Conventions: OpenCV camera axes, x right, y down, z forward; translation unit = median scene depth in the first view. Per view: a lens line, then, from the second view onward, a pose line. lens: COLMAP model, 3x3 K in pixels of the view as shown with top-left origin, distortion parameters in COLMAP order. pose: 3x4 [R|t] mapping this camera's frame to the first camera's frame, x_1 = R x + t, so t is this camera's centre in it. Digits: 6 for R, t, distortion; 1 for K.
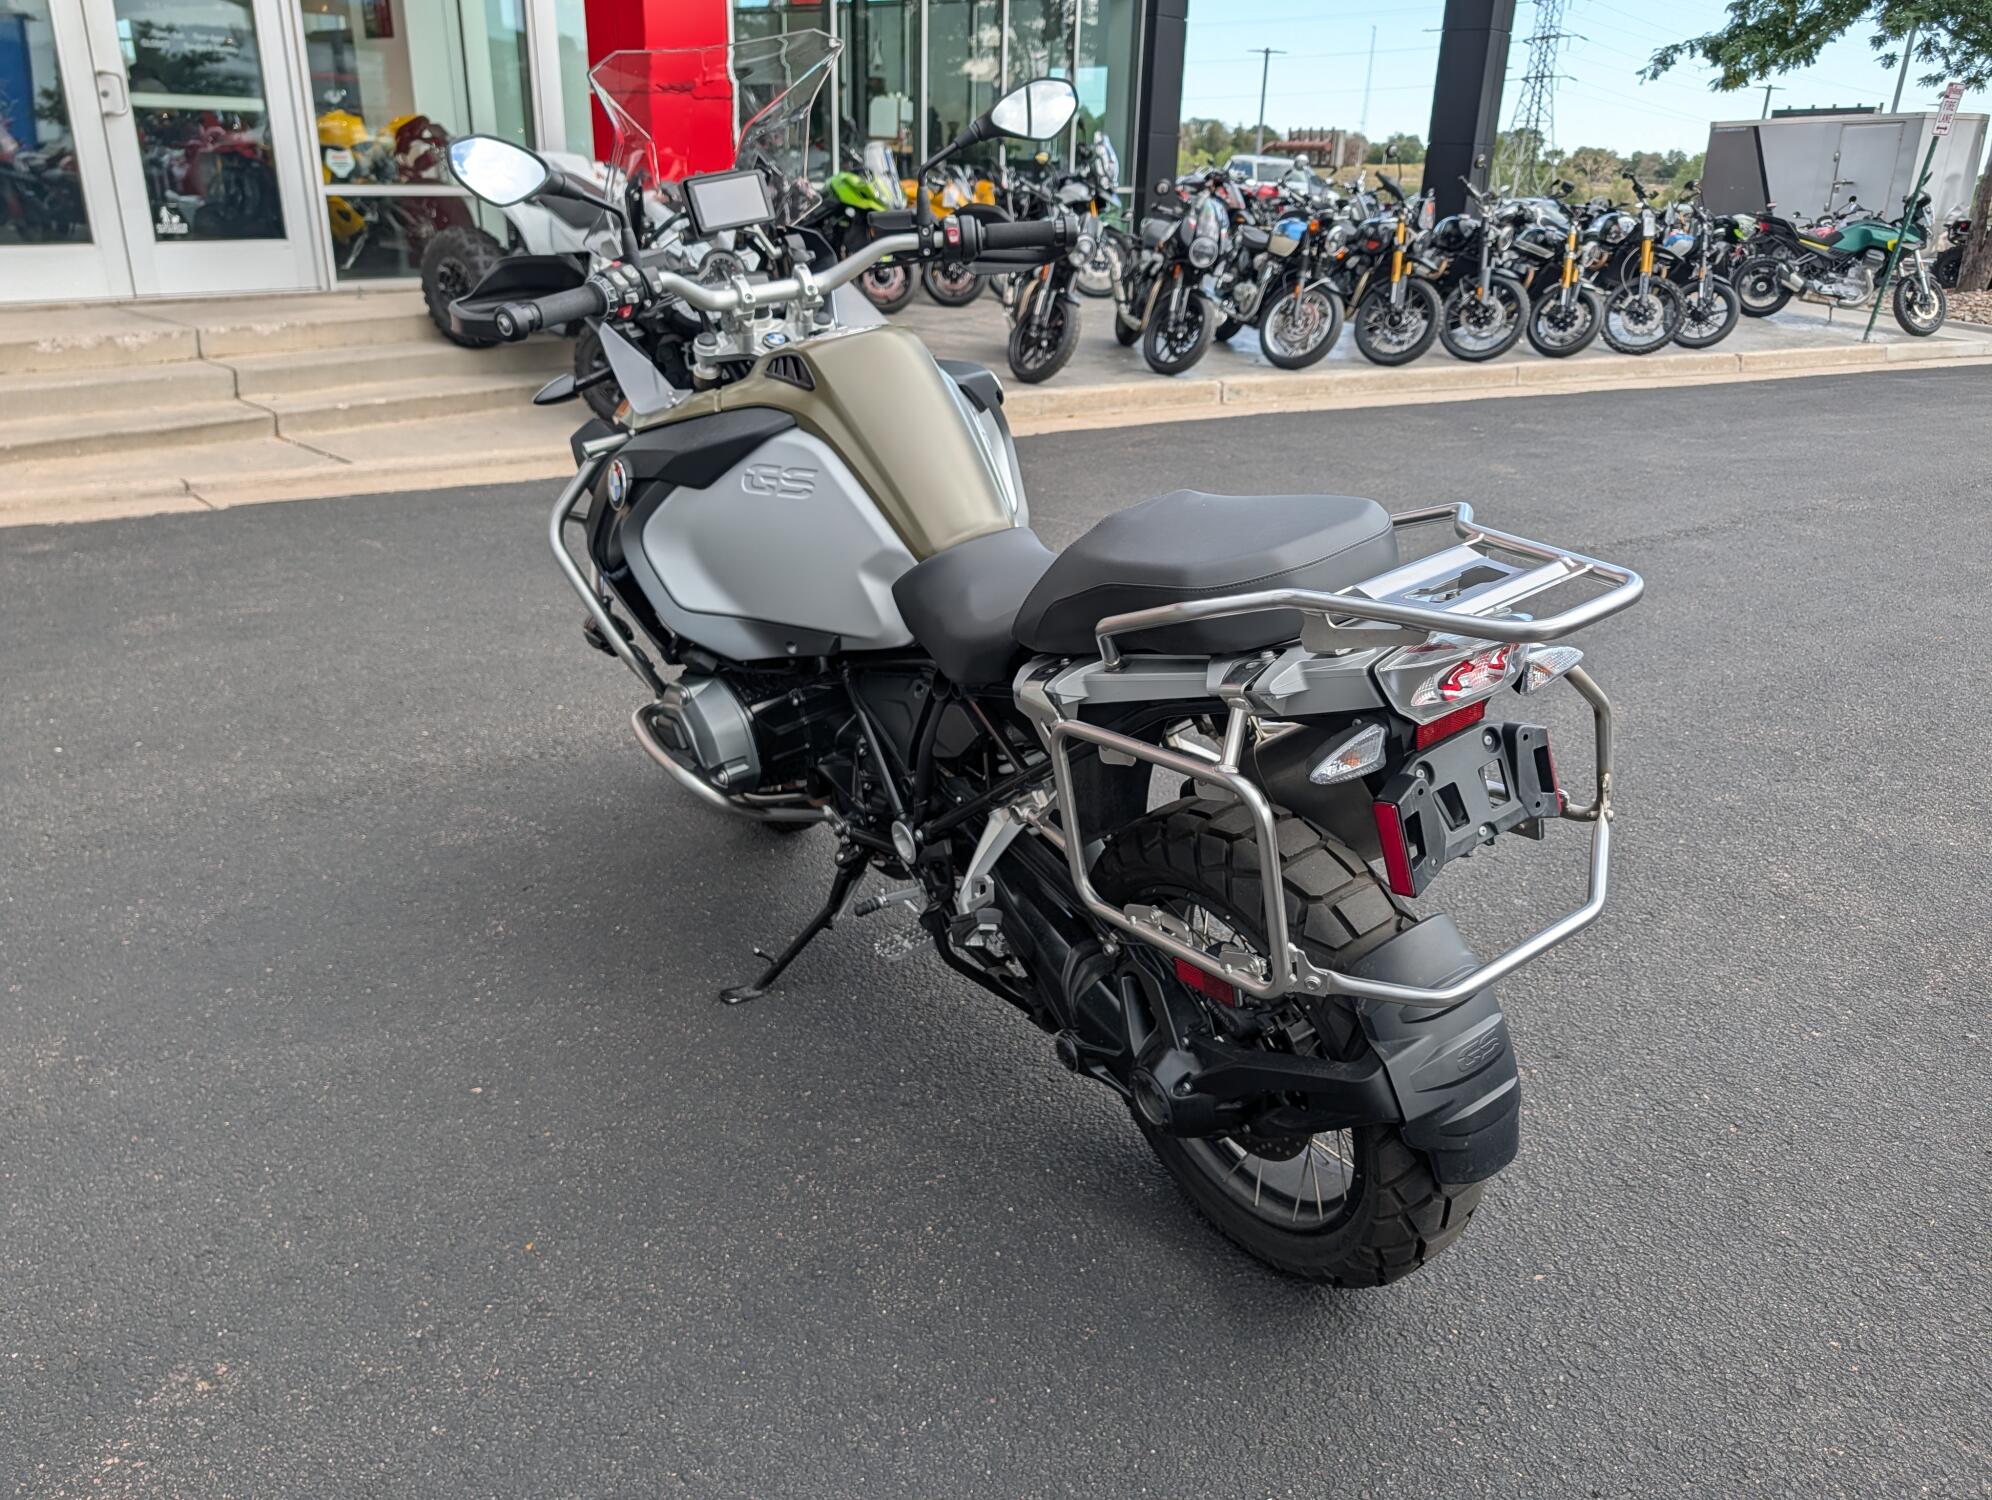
lens RADIAL K [[1440.9, 0, 1000.8], [0, 1440.9, 743.4], [0, 0, 1]] dist [0.000007, -0.009671]
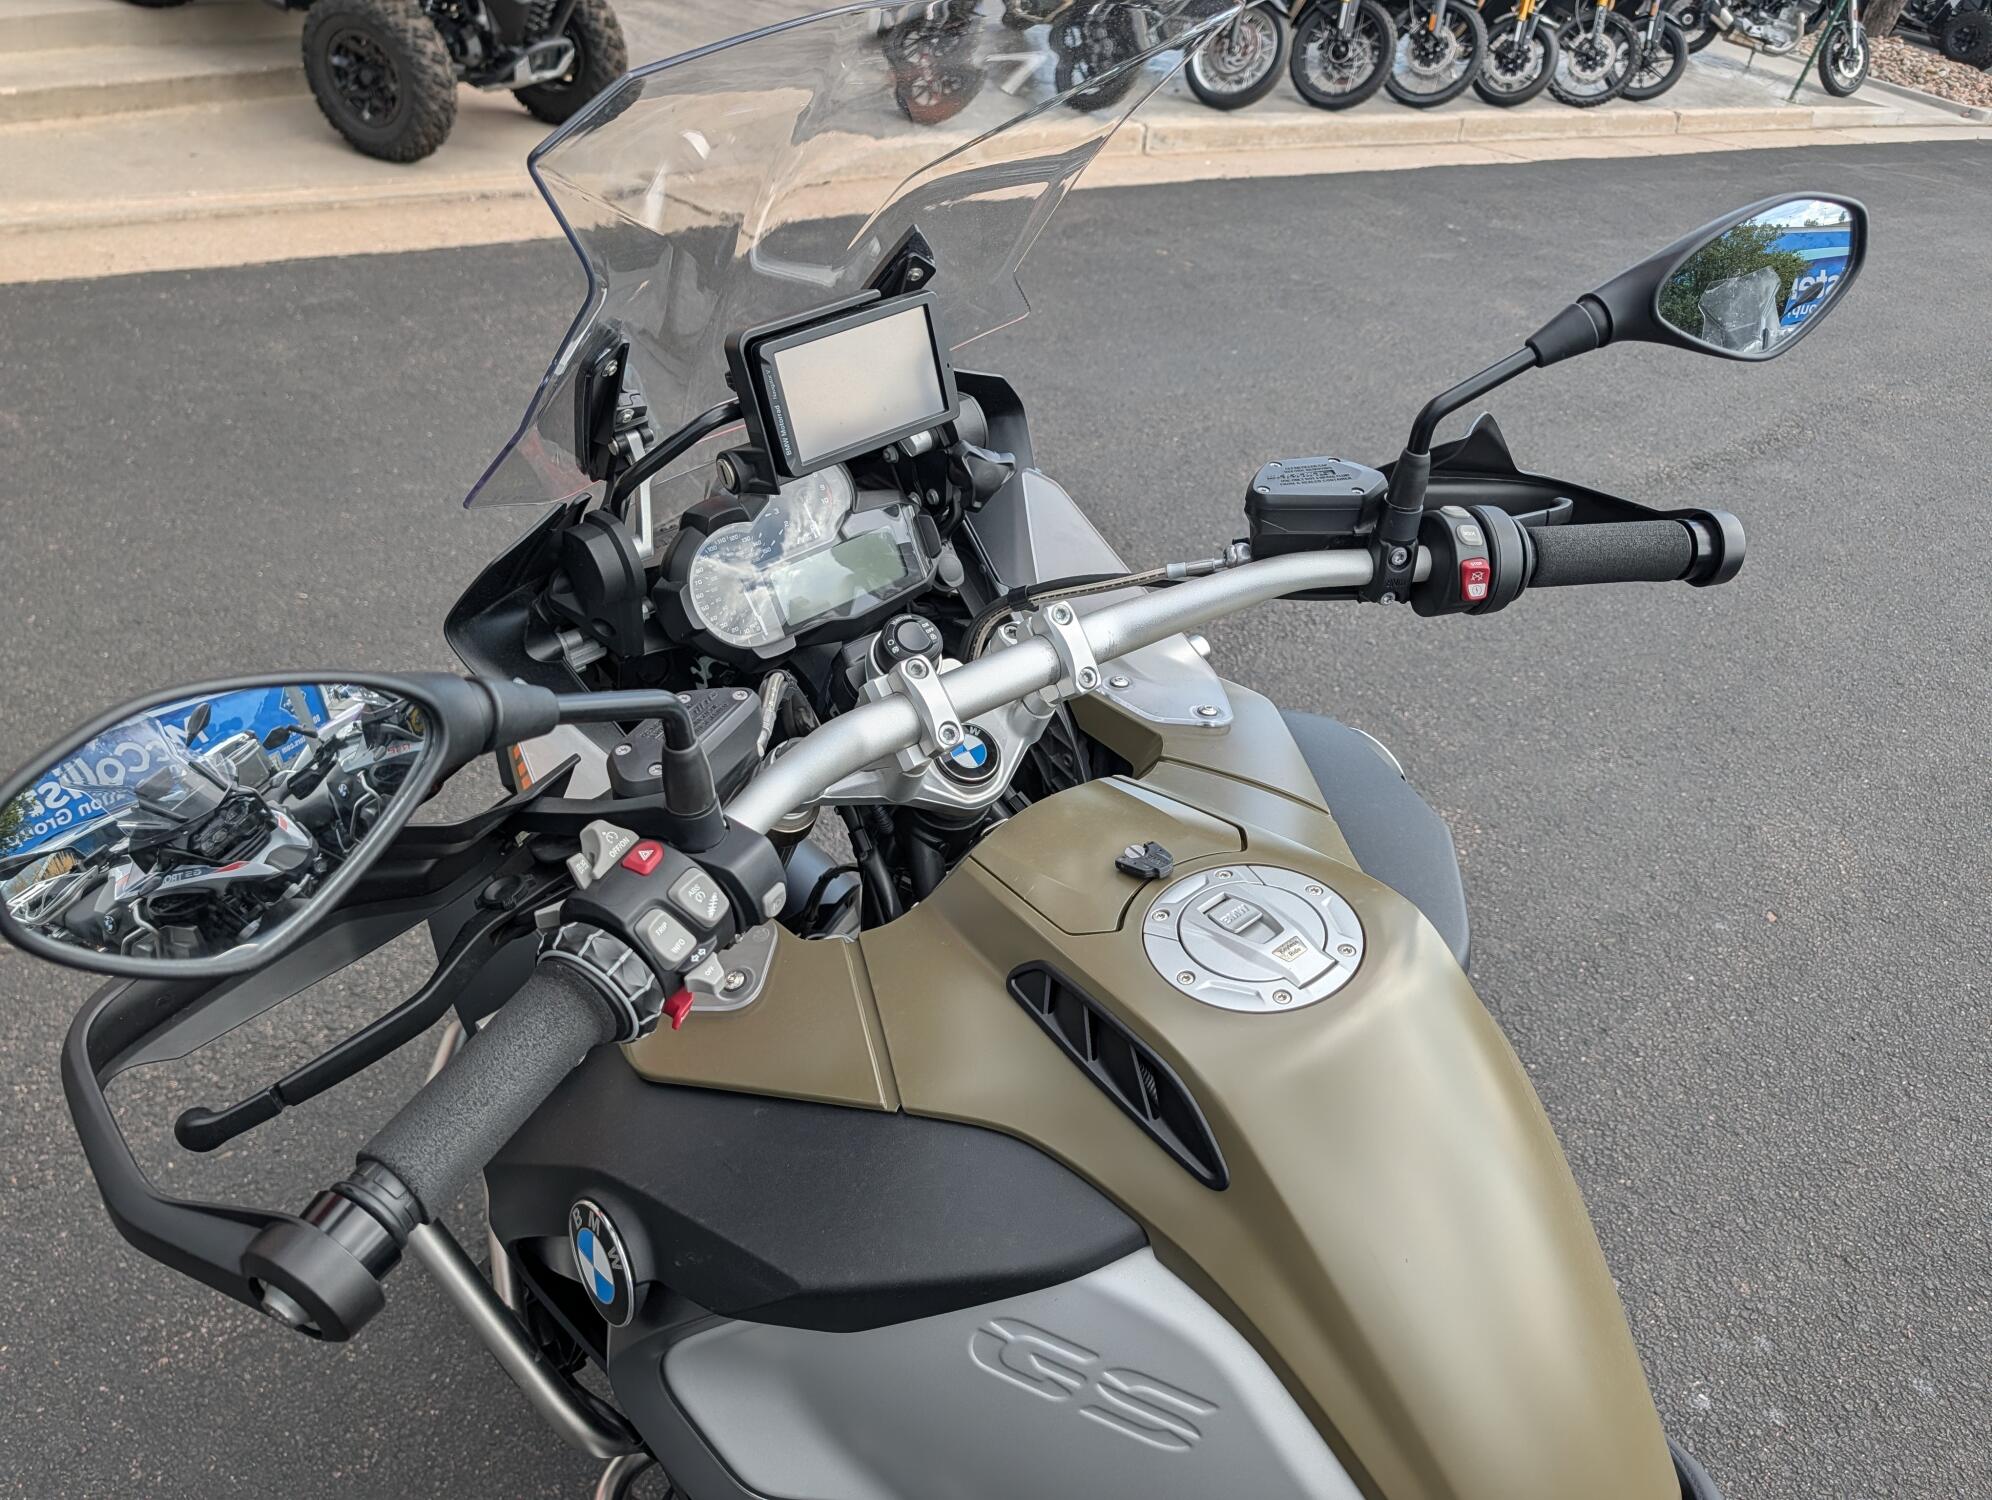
lens RADIAL K [[1440.9, 0, 996.8], [0, 1440.9, 755.3], [0, 0, 1]] dist [0.000007, -0.009671]
pose [[0.987047, 0.018870, 0.159319, -0.046898], [-0.056339, 0.970581, 0.234089, -0.082842], [-0.150214, -0.240032, 0.959073, 0.135495]]
